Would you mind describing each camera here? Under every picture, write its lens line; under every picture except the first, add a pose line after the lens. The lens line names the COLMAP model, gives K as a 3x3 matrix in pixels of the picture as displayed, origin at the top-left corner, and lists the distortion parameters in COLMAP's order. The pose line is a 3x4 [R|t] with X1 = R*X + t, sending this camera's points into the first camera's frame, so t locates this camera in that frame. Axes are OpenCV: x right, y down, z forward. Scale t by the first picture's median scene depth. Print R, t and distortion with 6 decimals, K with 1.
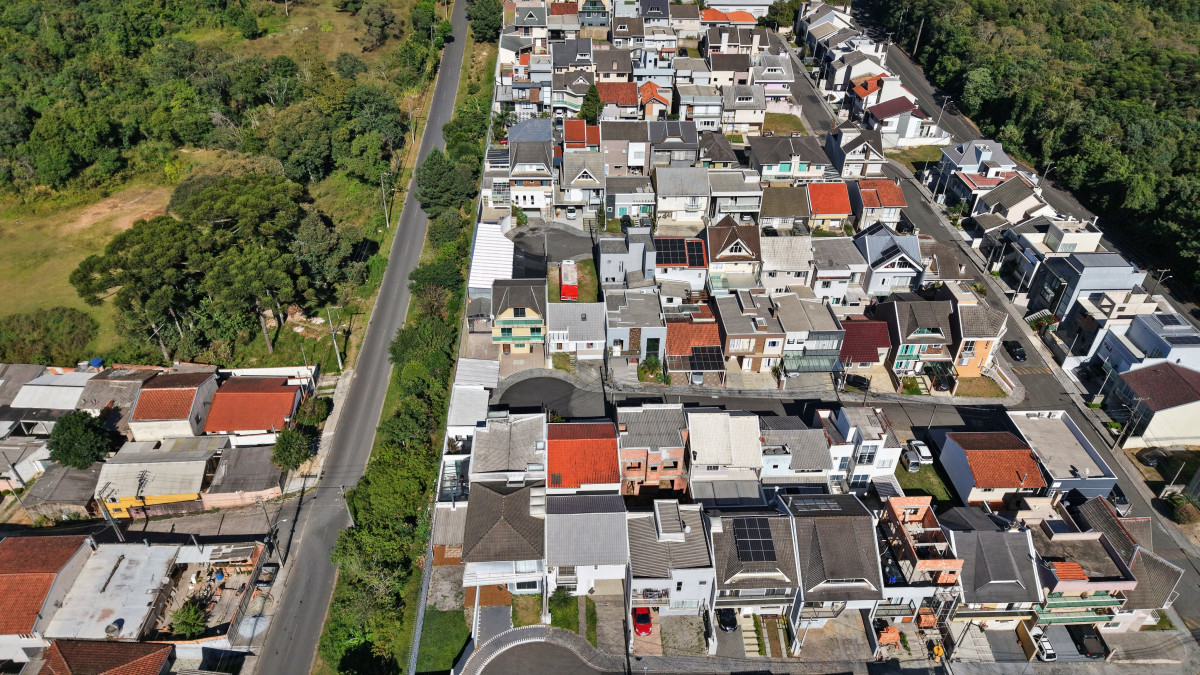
lens RADIAL K [[803.0, 0, 600.0], [0, 803.0, 337.5], [0, 0, 1]] dist [0.030687, -0.033836]
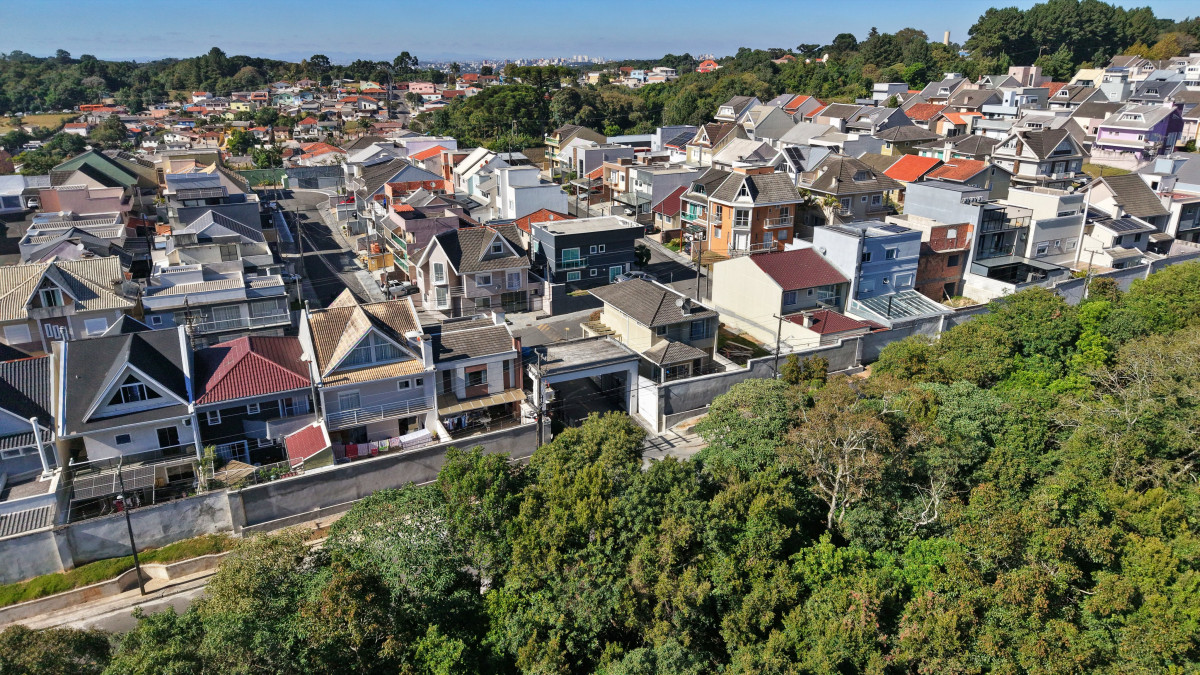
lens RADIAL K [[803.3, 0, 600.0], [0, 803.3, 337.5], [0, 0, 1]] dist [0.025788, -0.034703]
pose [[0.388404, 0.284716, -0.876401, 1.167491], [-0.529919, 0.847088, 0.040344, 0.157814], [0.753876, 0.448752, 0.479889, 0.467319]]
